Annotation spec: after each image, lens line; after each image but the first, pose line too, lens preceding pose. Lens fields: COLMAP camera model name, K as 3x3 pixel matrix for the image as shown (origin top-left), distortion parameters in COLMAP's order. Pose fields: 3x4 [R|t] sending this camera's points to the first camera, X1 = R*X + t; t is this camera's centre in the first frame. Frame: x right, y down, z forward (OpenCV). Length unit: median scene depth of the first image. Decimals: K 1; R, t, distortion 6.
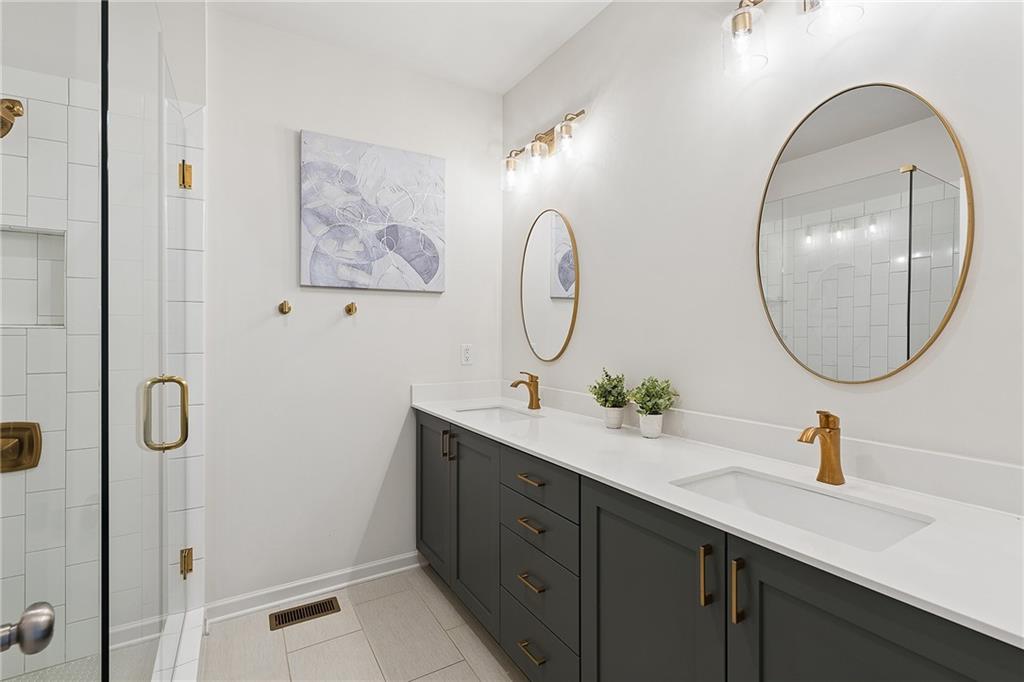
lens RADIAL K [[470.6, 0, 519.2], [0, 470.6, 333.9], [0, 0, 1]] dist [-0.004913, 0.001347]
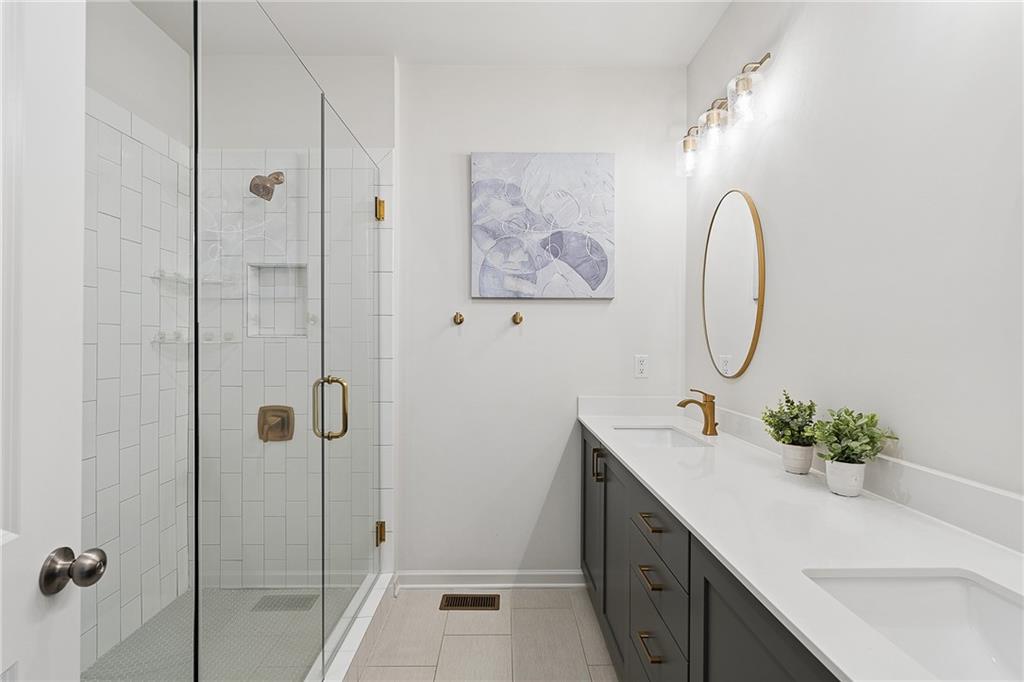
lens RADIAL K [[470.6, 0, 517.2], [0, 470.6, 344.8], [0, 0, 1]] dist [-0.004913, 0.001347]
pose [[0.859820, 0.008075, -0.510533, 0.171212], [-0.005173, 0.999961, 0.007104, -0.003288], [0.510571, -0.003467, 0.859829, 0.123984]]
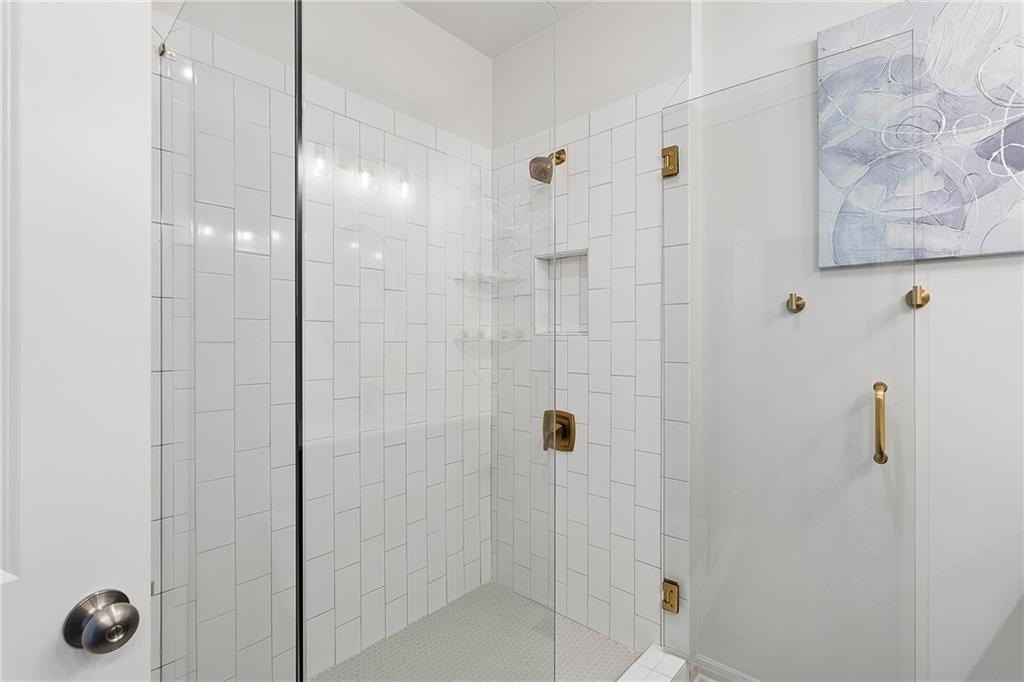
lens RADIAL K [[470.6, 0, 506.7], [0, 470.6, 341.9], [0, 0, 1]] dist [-0.004913, 0.001347]
pose [[0.266392, 0.010517, -0.963807, 0.057606], [-0.002106, 0.999944, 0.010329, -0.005126], [0.963862, -0.000722, 0.266399, 0.386850]]
